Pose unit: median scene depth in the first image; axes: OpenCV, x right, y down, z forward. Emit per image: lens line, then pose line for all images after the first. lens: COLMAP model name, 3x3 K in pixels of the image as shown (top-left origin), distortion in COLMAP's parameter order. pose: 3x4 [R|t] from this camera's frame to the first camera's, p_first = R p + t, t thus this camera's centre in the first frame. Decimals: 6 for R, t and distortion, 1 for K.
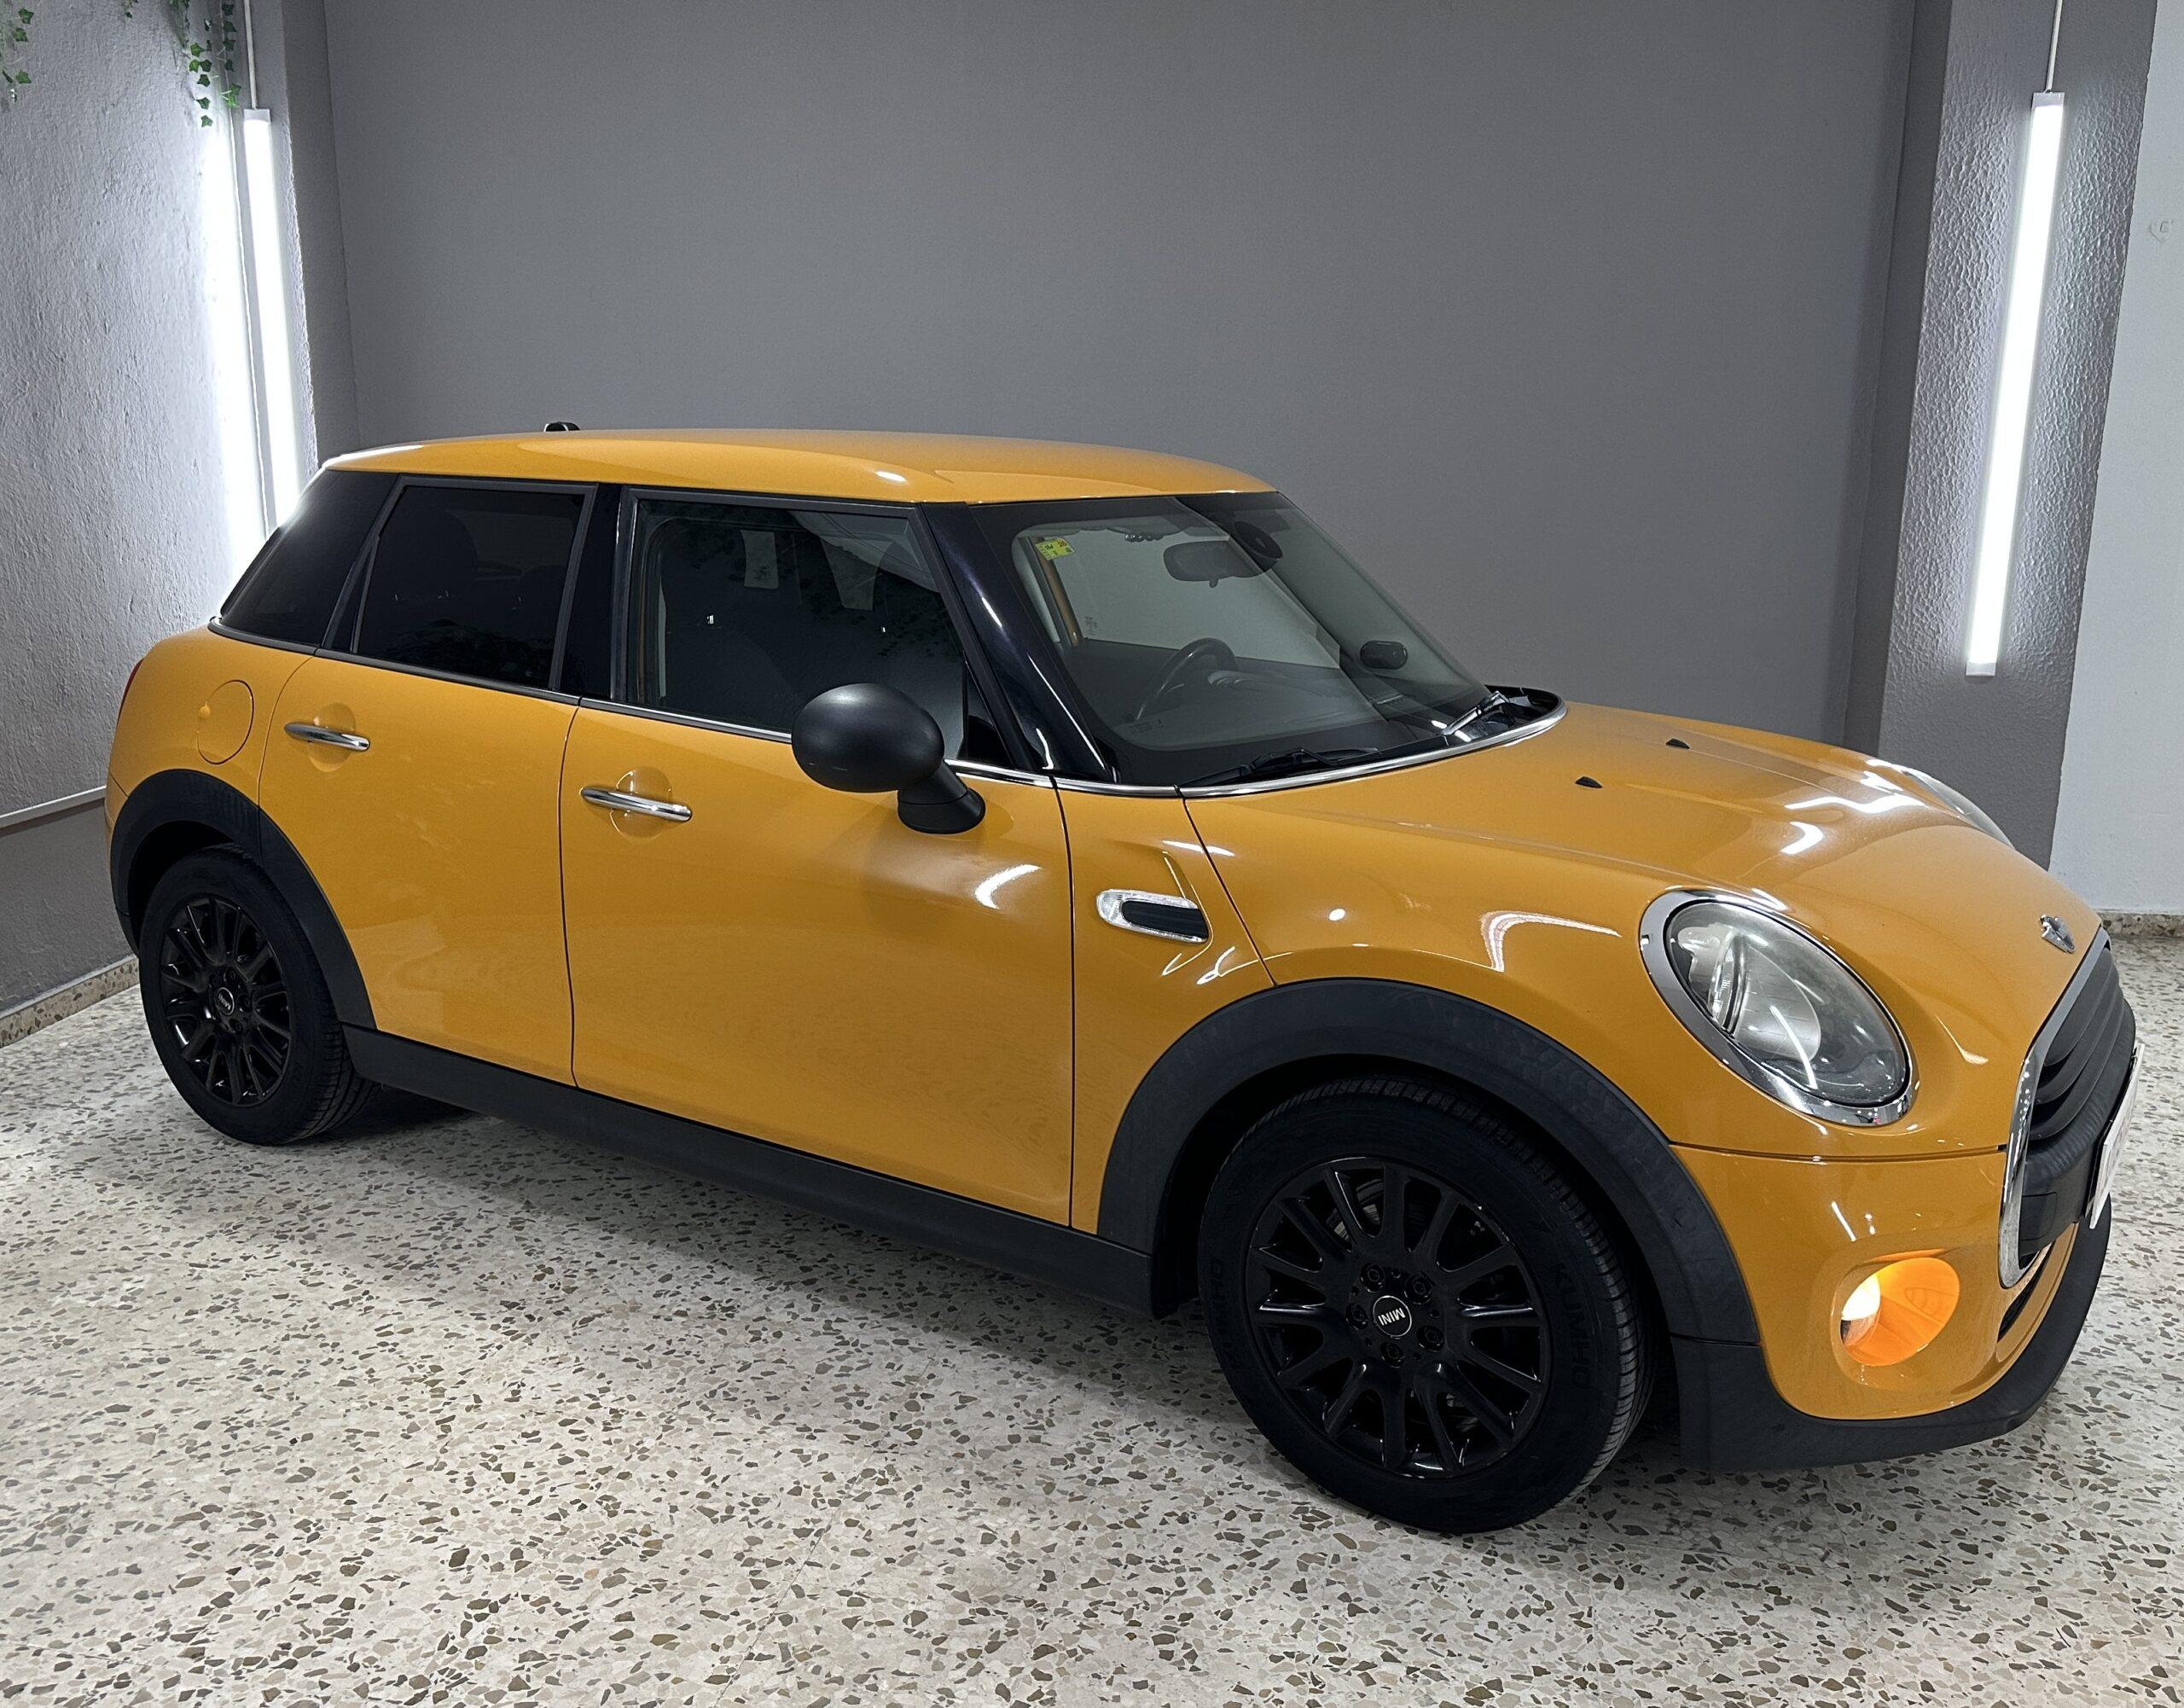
lens RADIAL K [[1934.6, 0, 1062.2], [0, 1934.6, 867.1], [0, 0, 1]] dist [0.041481, -0.059043]
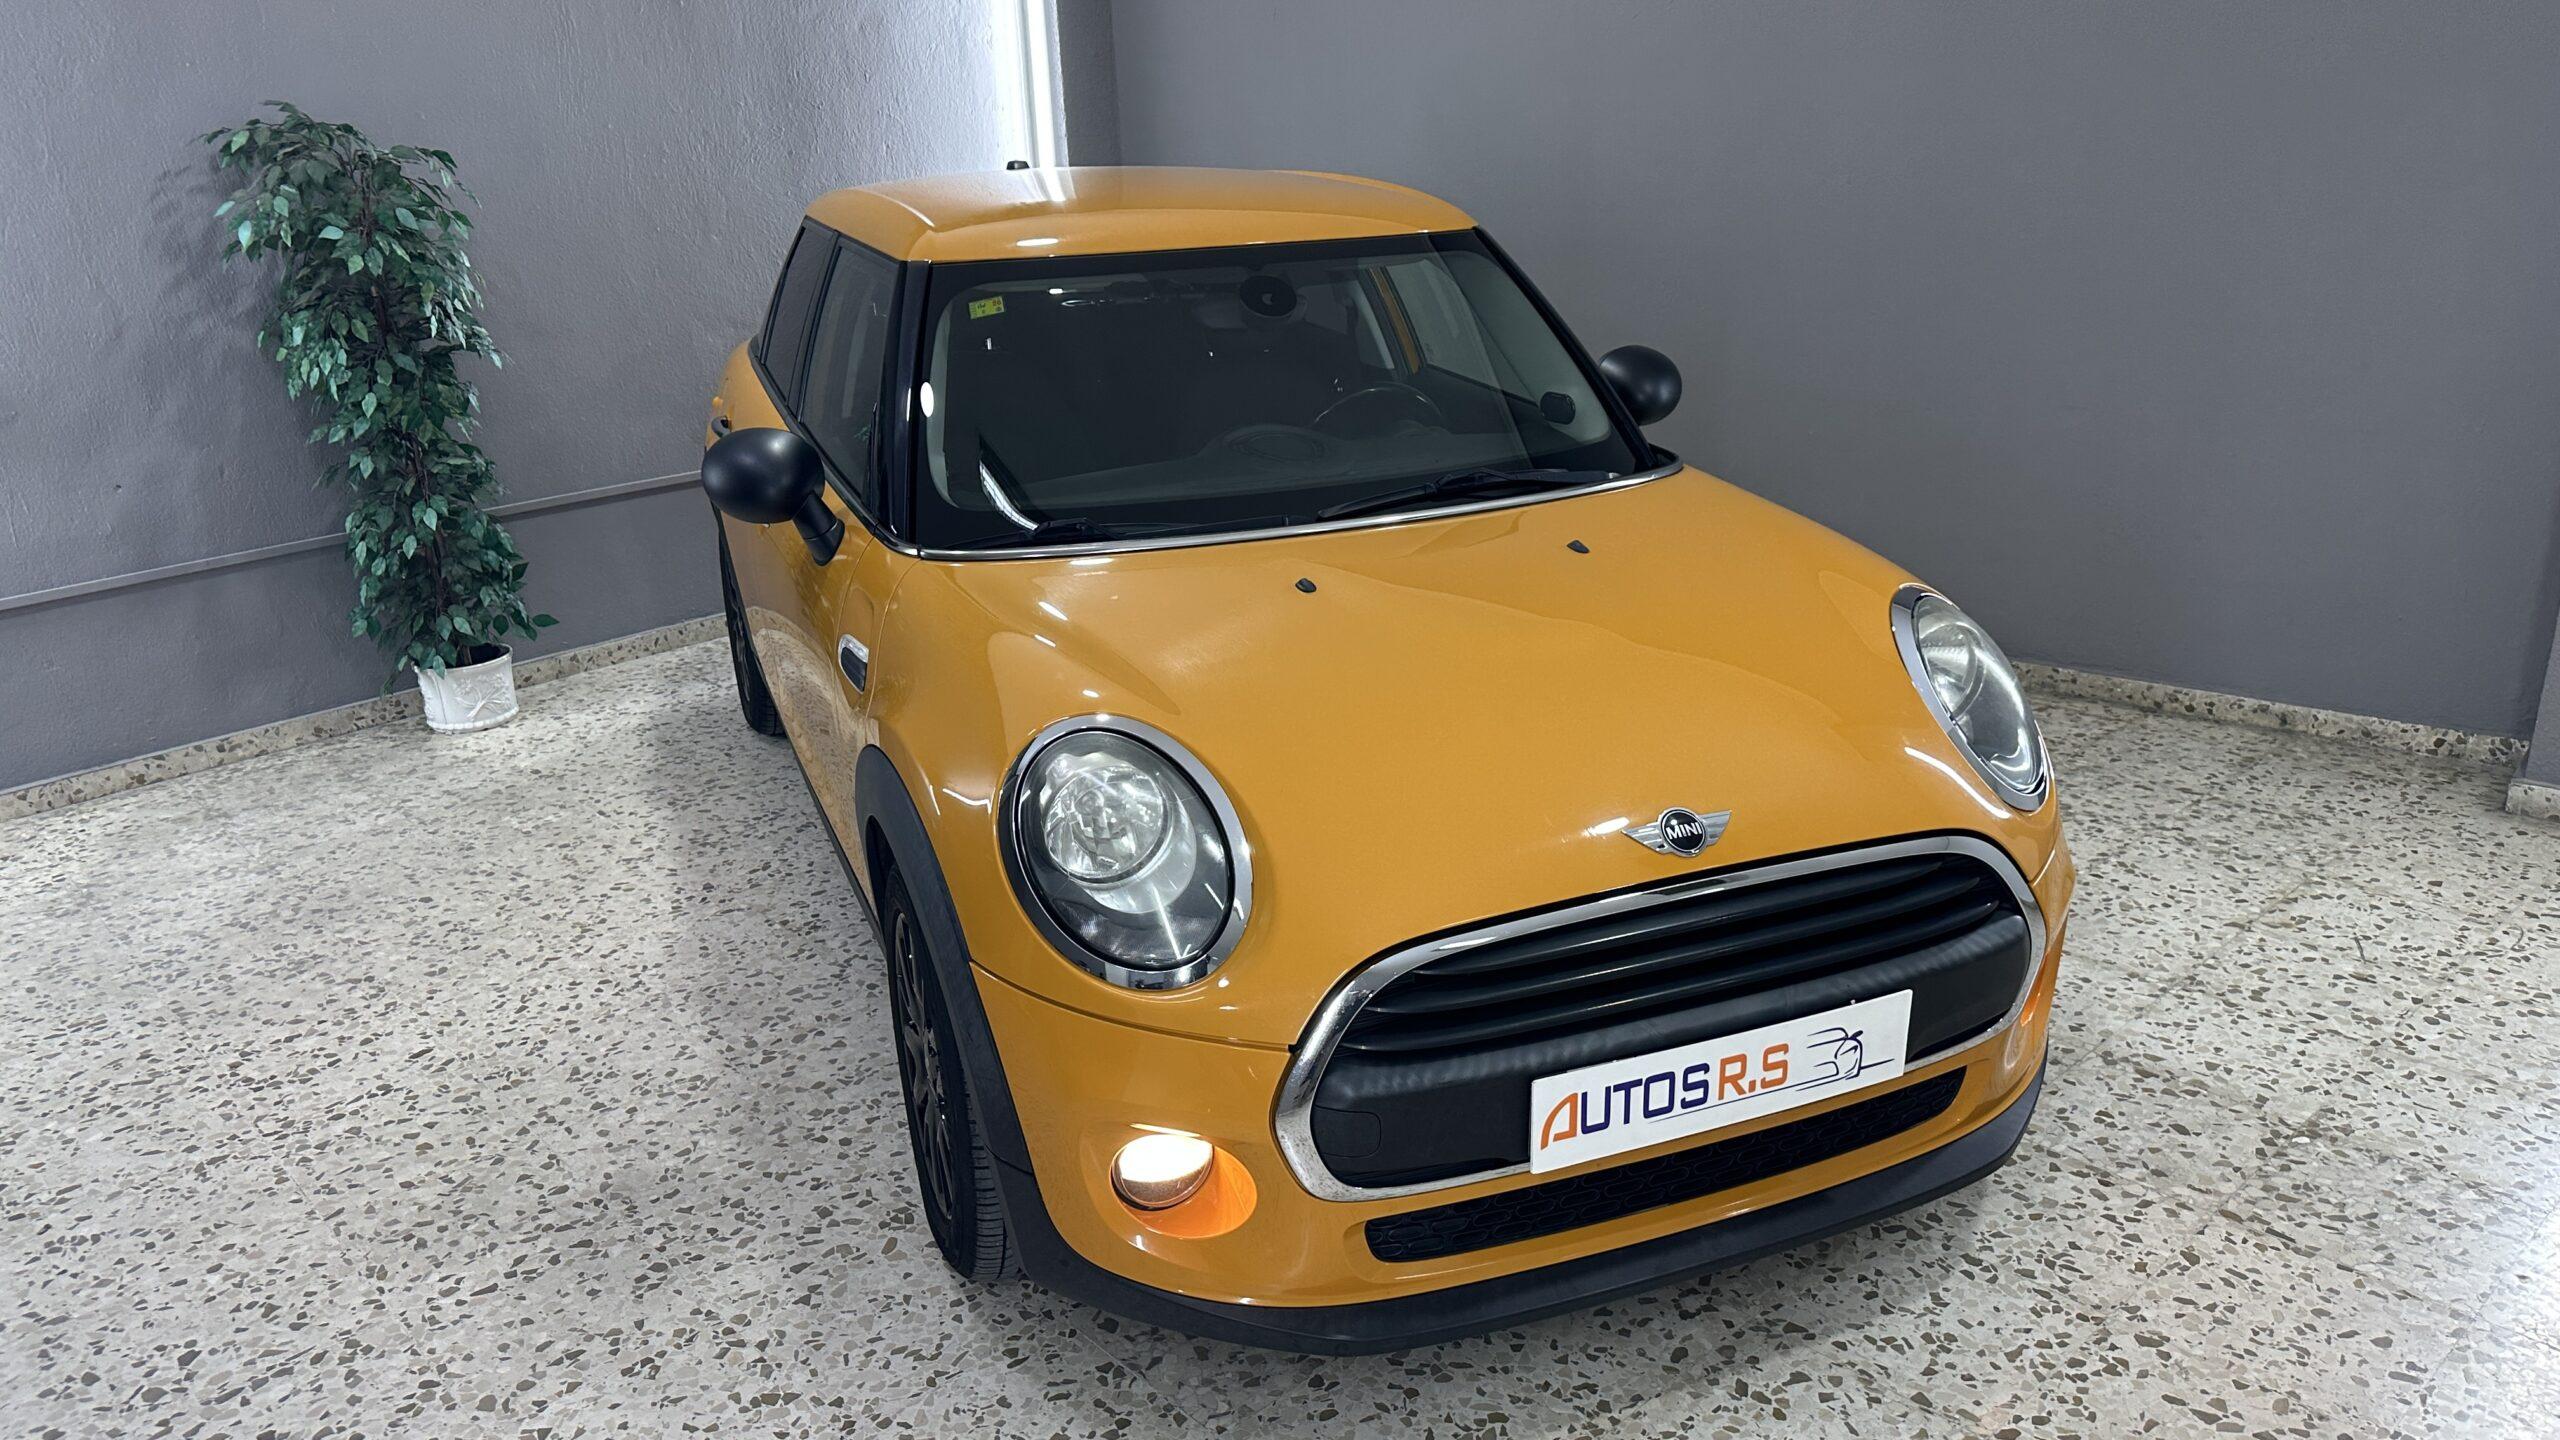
lens RADIAL K [[1825.5, 0, 1258.5], [0, 1825.5, 678.0], [0, 0, 1]] dist [0.022965, -0.028295]
pose [[0.816650, 0.141486, -0.559522, 0.771231], [-0.084799, 0.988379, 0.126163, -0.109822], [0.570869, -0.055584, 0.819157, 0.258069]]
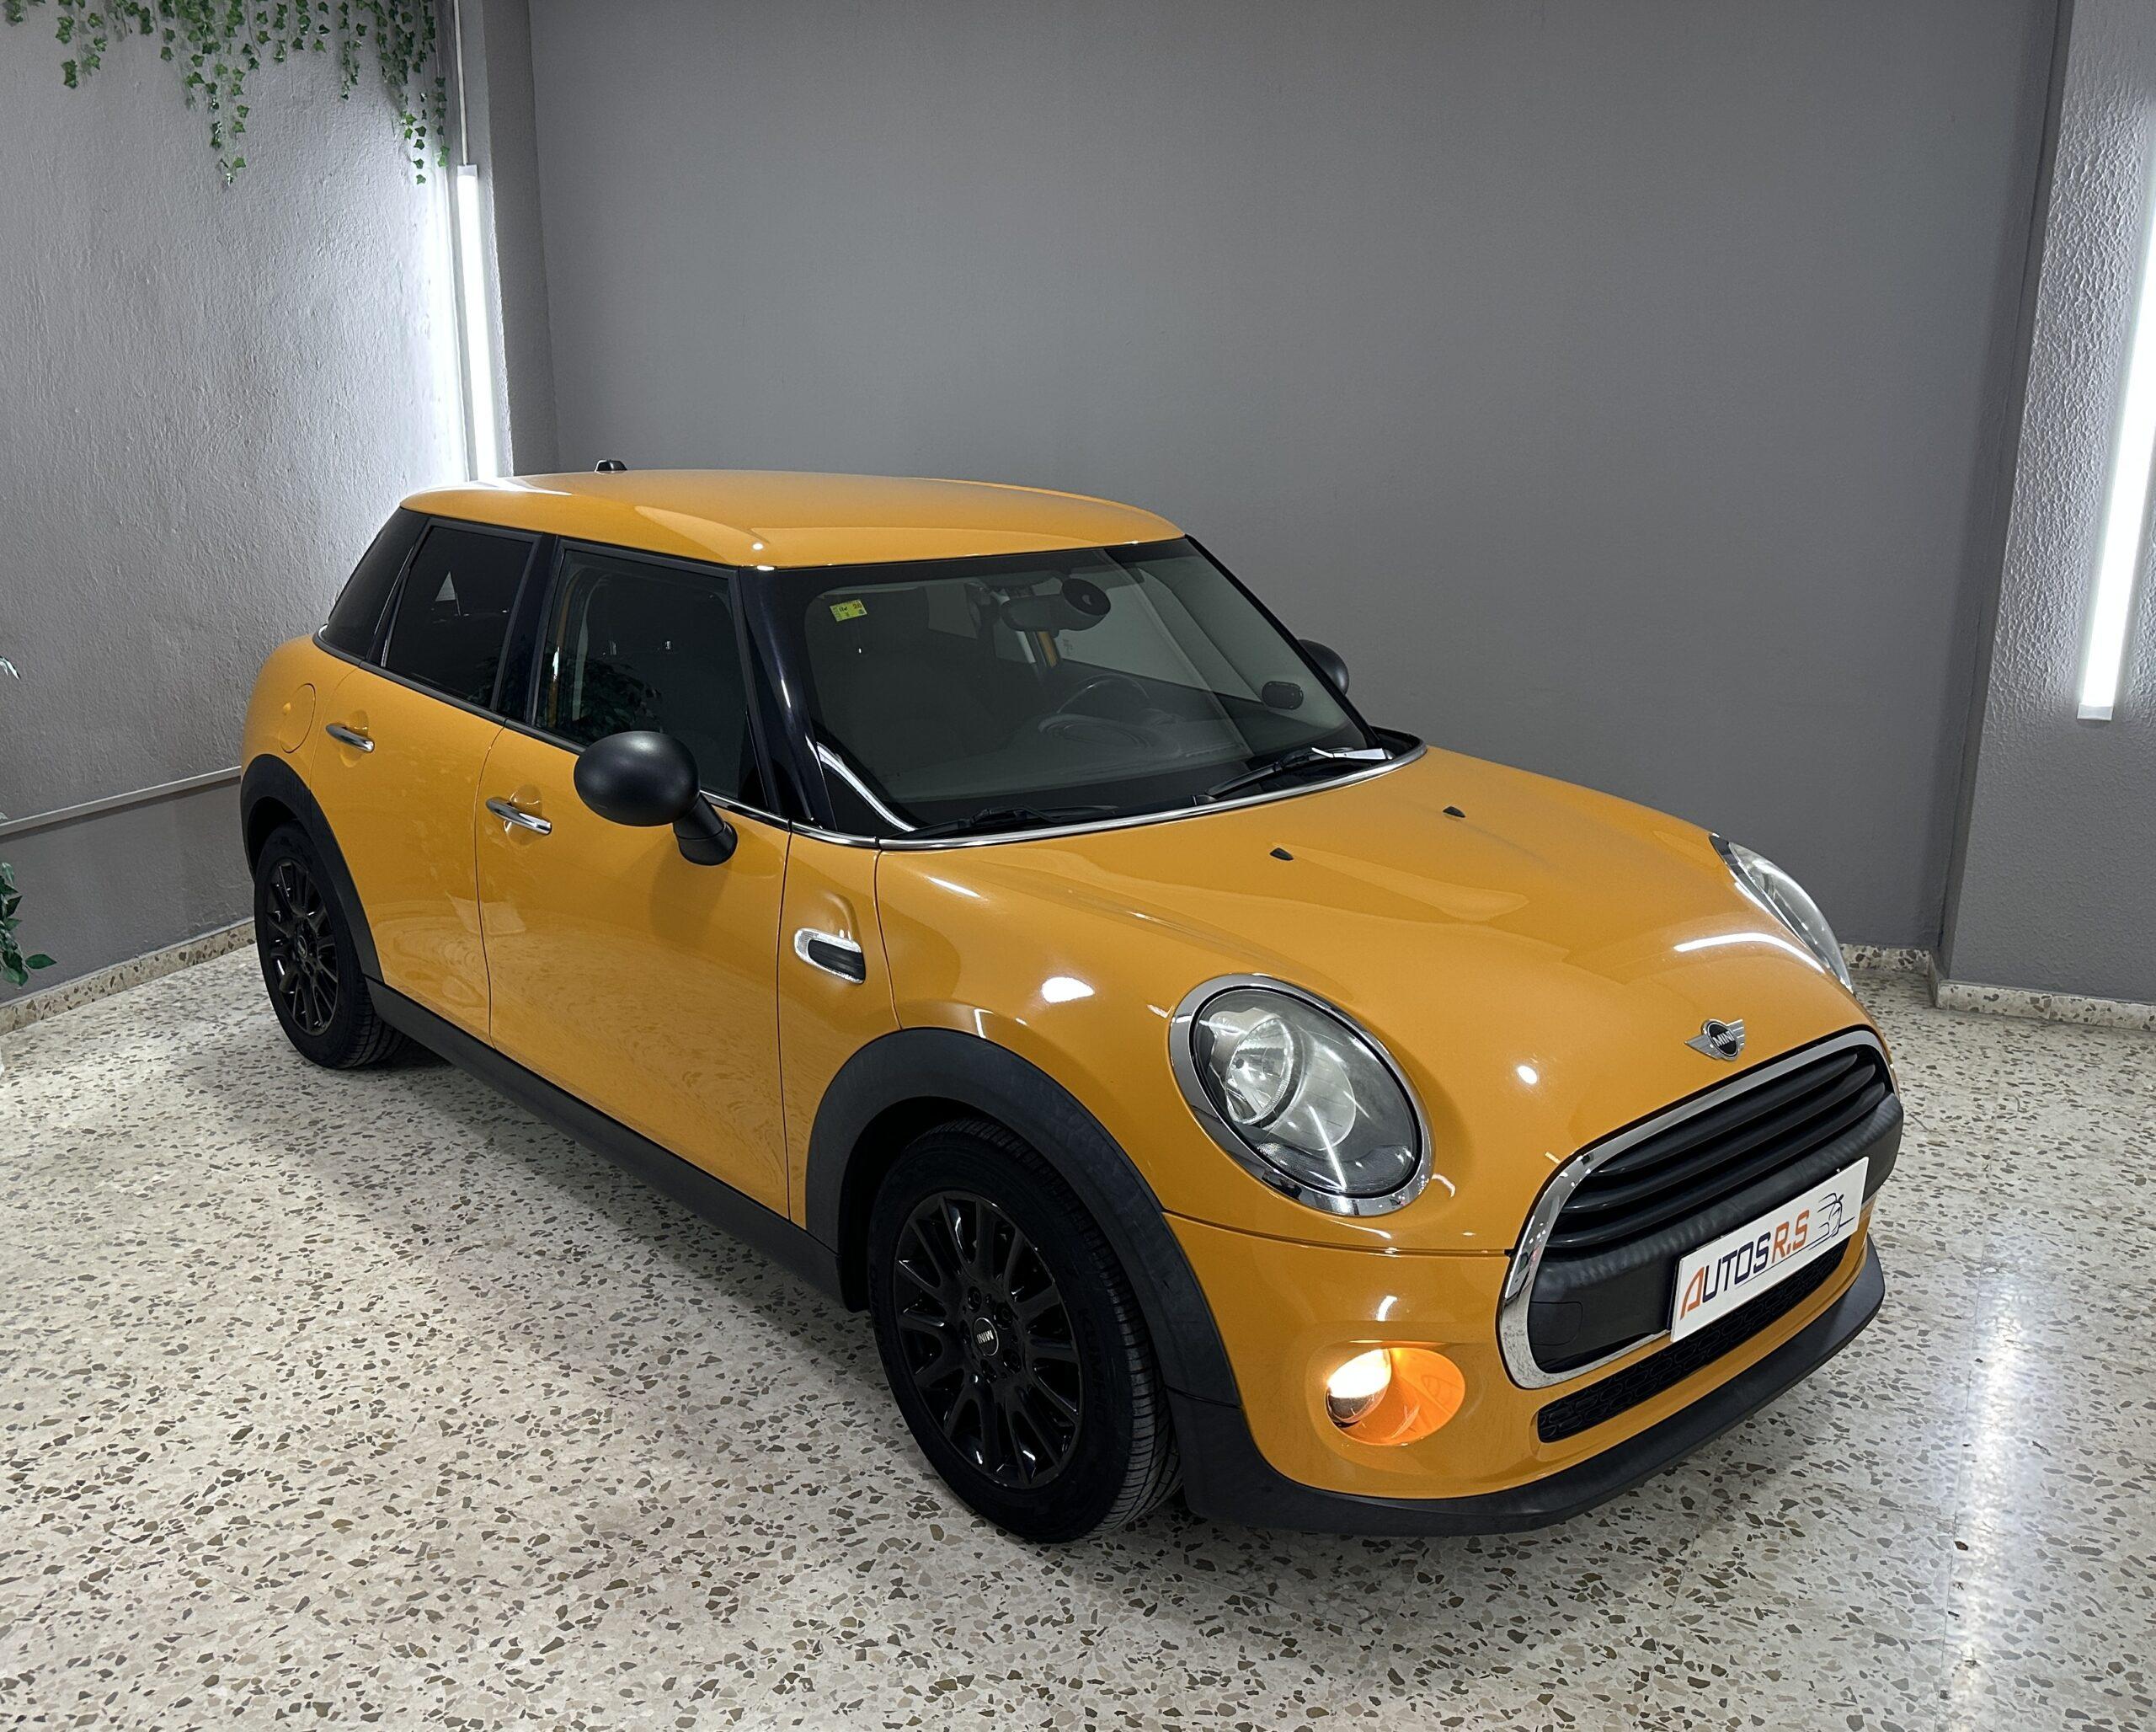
lens RADIAL K [[1918.5, 0, 959.4], [0, 1918.5, 839.7], [0, 0, 1]] dist [0.034475, -0.035198]
pose [[0.959559, 0.058481, -0.275365, 0.395521], [-0.053148, 0.998227, 0.026795, -0.070586], [0.276443, -0.011076, 0.960966, -0.043494]]
